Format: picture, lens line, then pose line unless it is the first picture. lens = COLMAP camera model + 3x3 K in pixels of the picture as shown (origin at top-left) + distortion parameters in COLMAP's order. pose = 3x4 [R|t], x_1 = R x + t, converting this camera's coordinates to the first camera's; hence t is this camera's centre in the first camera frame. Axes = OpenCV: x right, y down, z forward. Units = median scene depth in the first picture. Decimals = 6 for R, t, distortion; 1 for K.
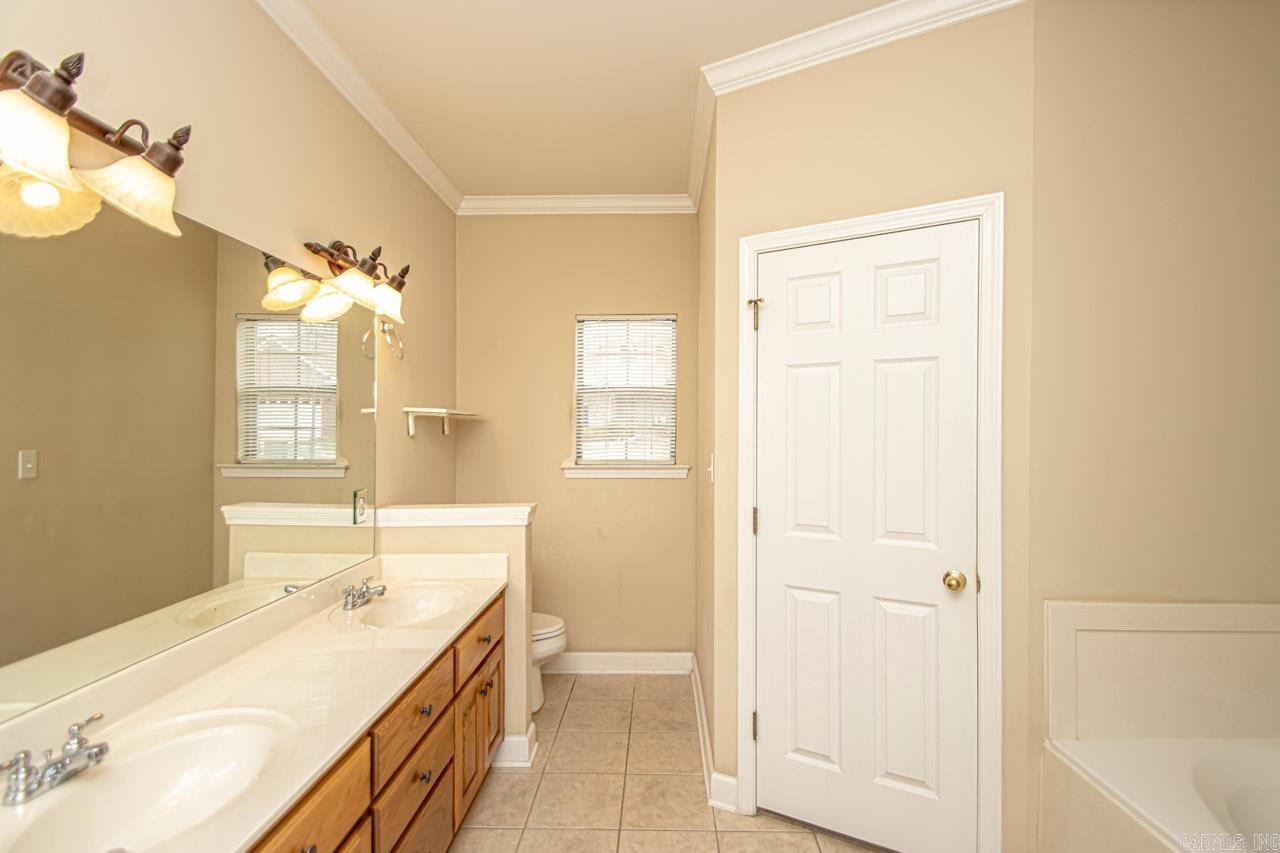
lens RADIAL K [[602.7, 0, 642.3], [0, 602.7, 415.0], [0, 0, 1]] dist [0.021733, -0.015863]
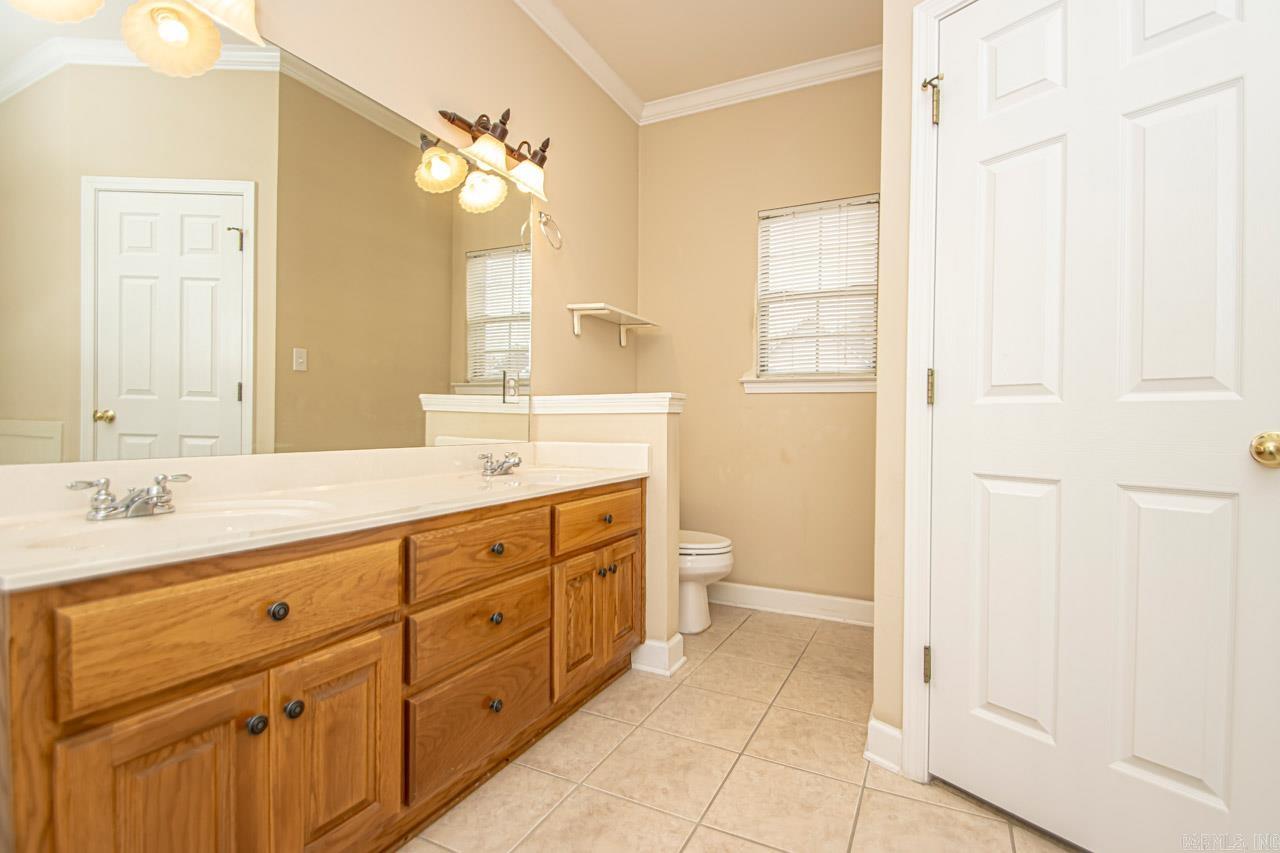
lens RADIAL K [[602.7, 0, 637.3], [0, 602.7, 409.5], [0, 0, 1]] dist [0.021733, -0.015863]
pose [[0.905817, 0.008242, -0.423588, 0.163248], [-0.004946, 0.999948, 0.008882, 0.183226], [0.423639, -0.005950, 0.905811, 0.169332]]
